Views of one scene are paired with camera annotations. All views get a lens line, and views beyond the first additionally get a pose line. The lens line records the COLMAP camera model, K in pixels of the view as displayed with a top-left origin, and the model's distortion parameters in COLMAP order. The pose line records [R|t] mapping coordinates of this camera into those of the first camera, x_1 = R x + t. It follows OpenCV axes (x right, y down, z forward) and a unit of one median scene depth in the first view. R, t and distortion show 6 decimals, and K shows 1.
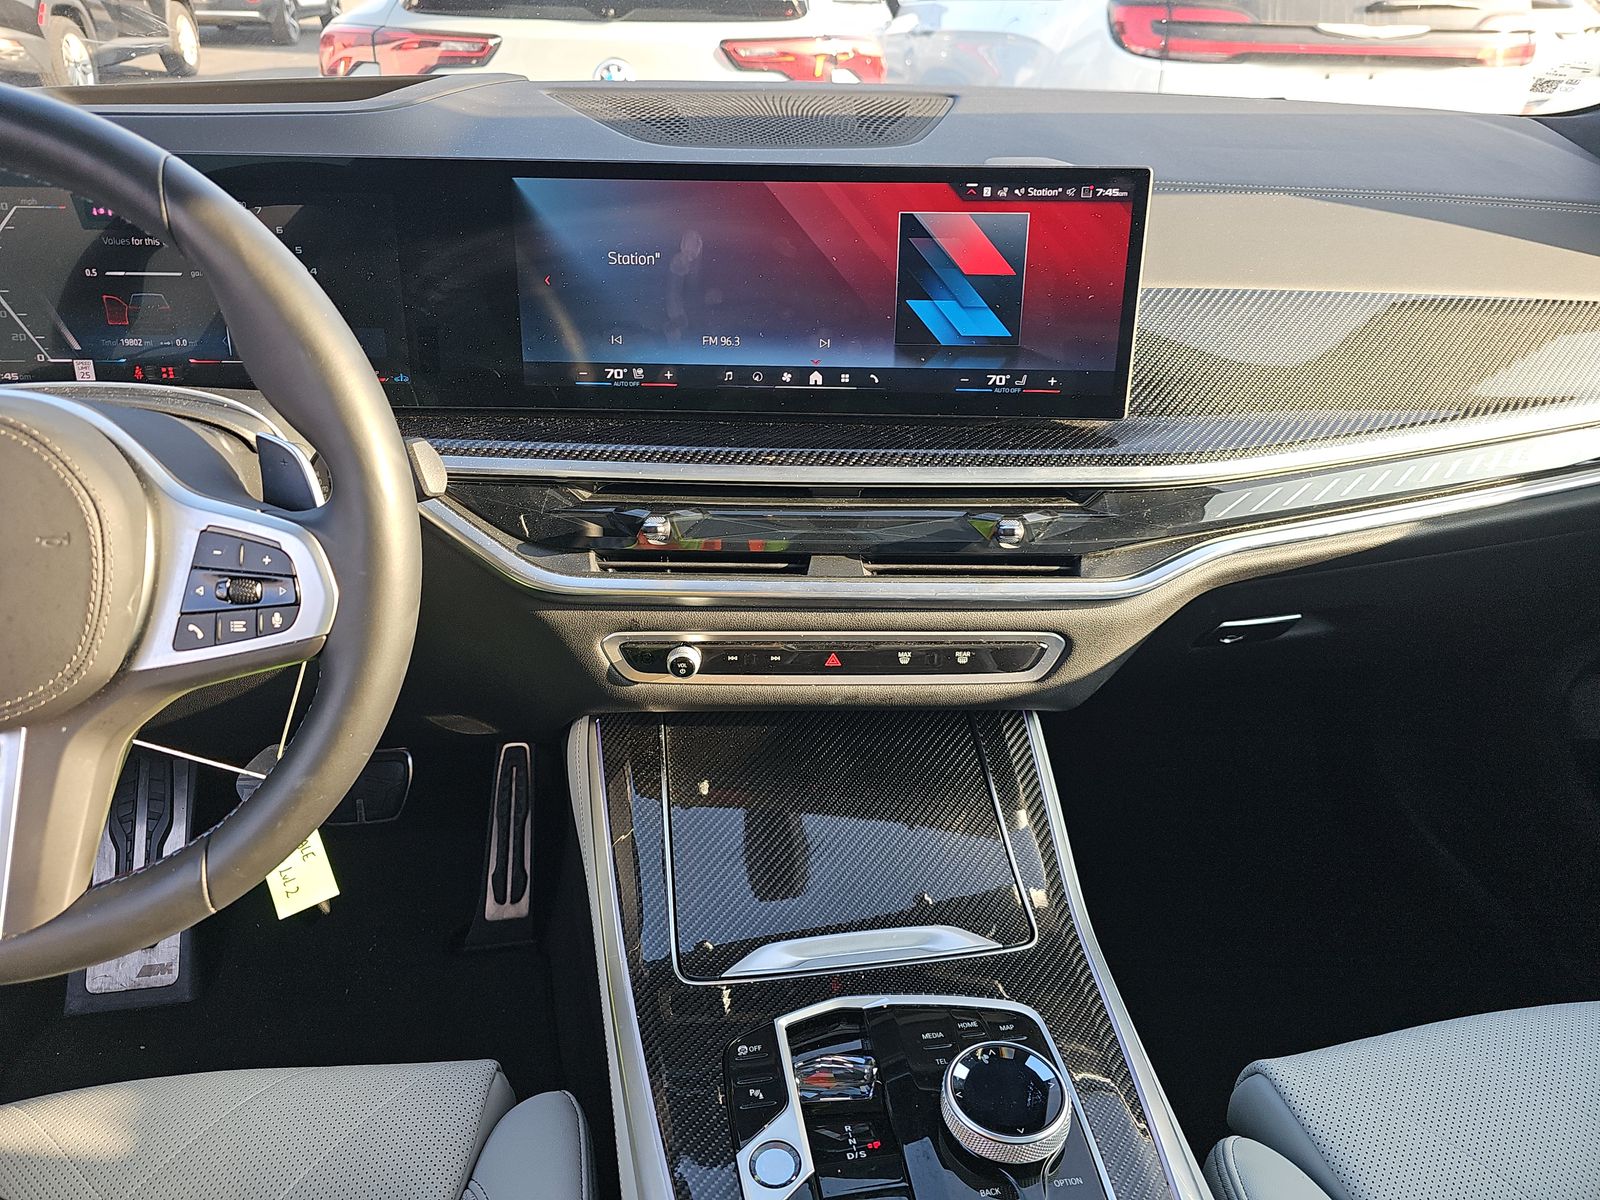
lens RADIAL K [[1094.9, 0, 777.6], [0, 1094.9, 589.2], [0, 0, 1]] dist [0.058780, -0.047333]
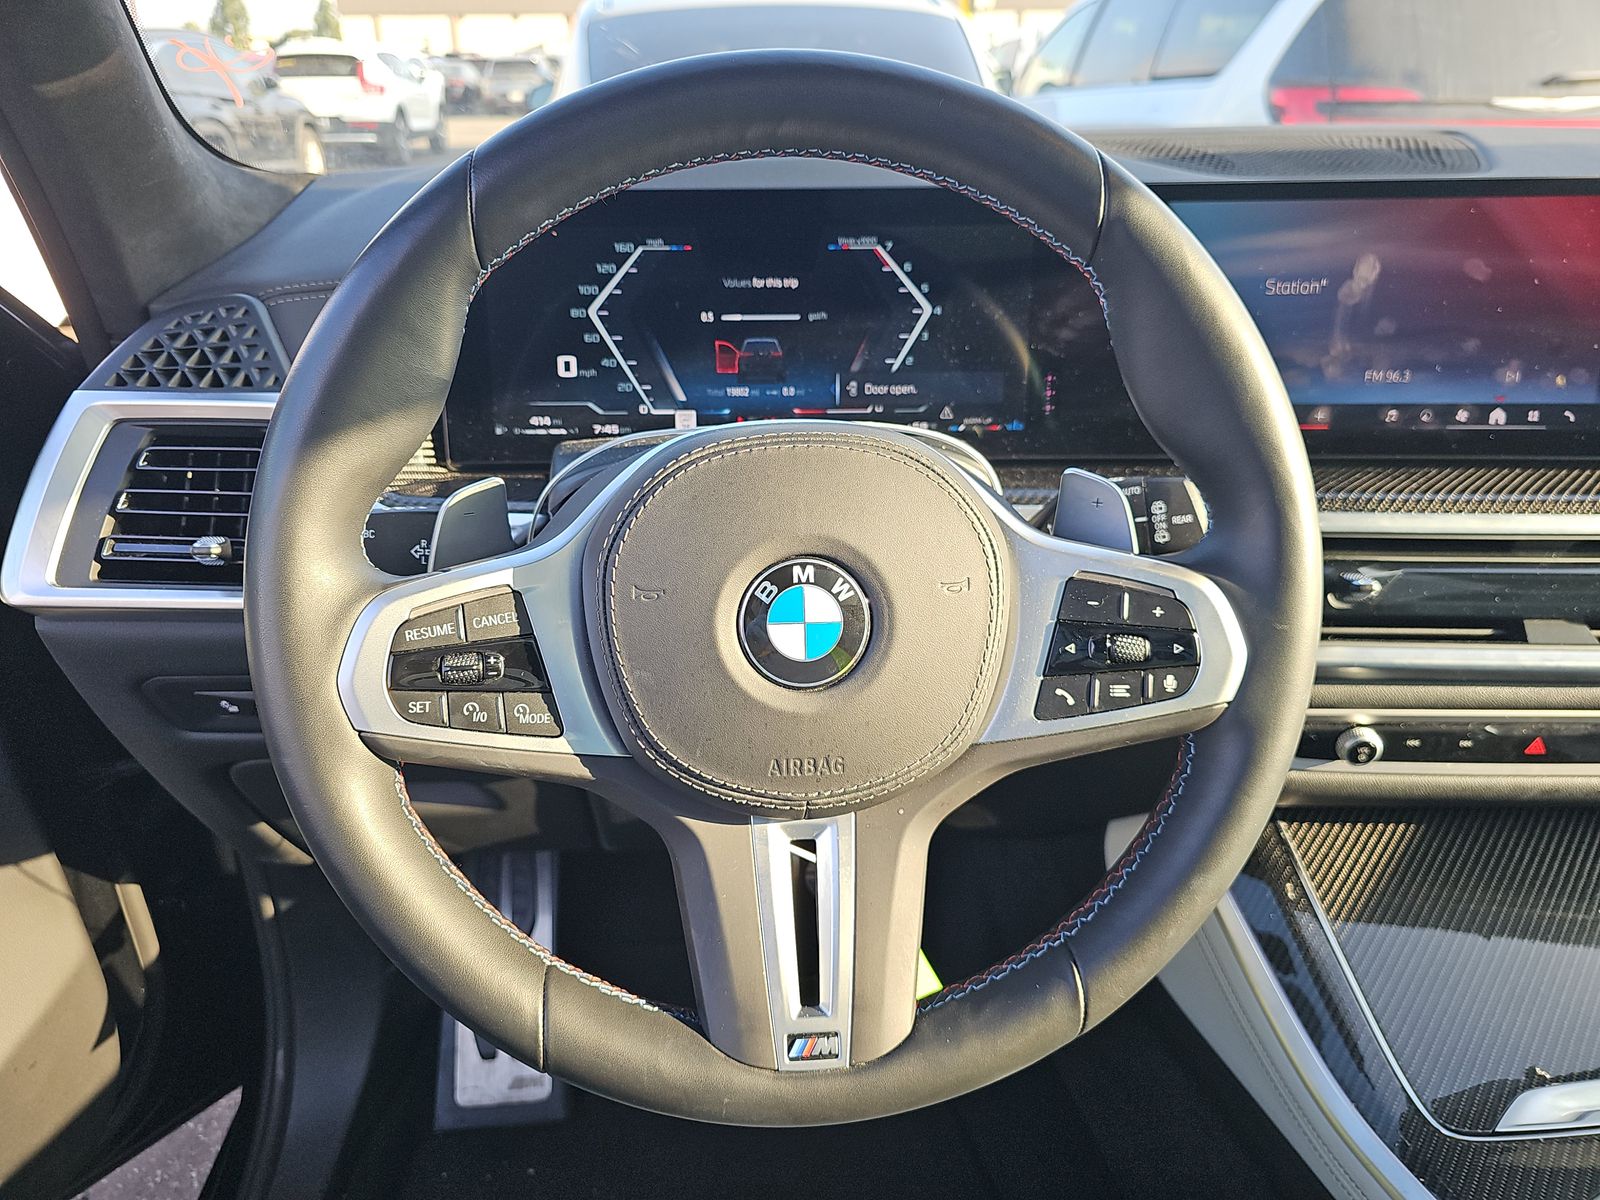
lens RADIAL K [[1122.8, 0, 748.0], [0, 1122.8, 567.1], [0, 0, 1]] dist [0.001393, 0.002533]
pose [[0.996641, -0.003810, -0.081801, -0.487656], [-0.004653, 0.994669, -0.103015, 0.020370], [0.081758, 0.103050, 0.991310, 0.084455]]
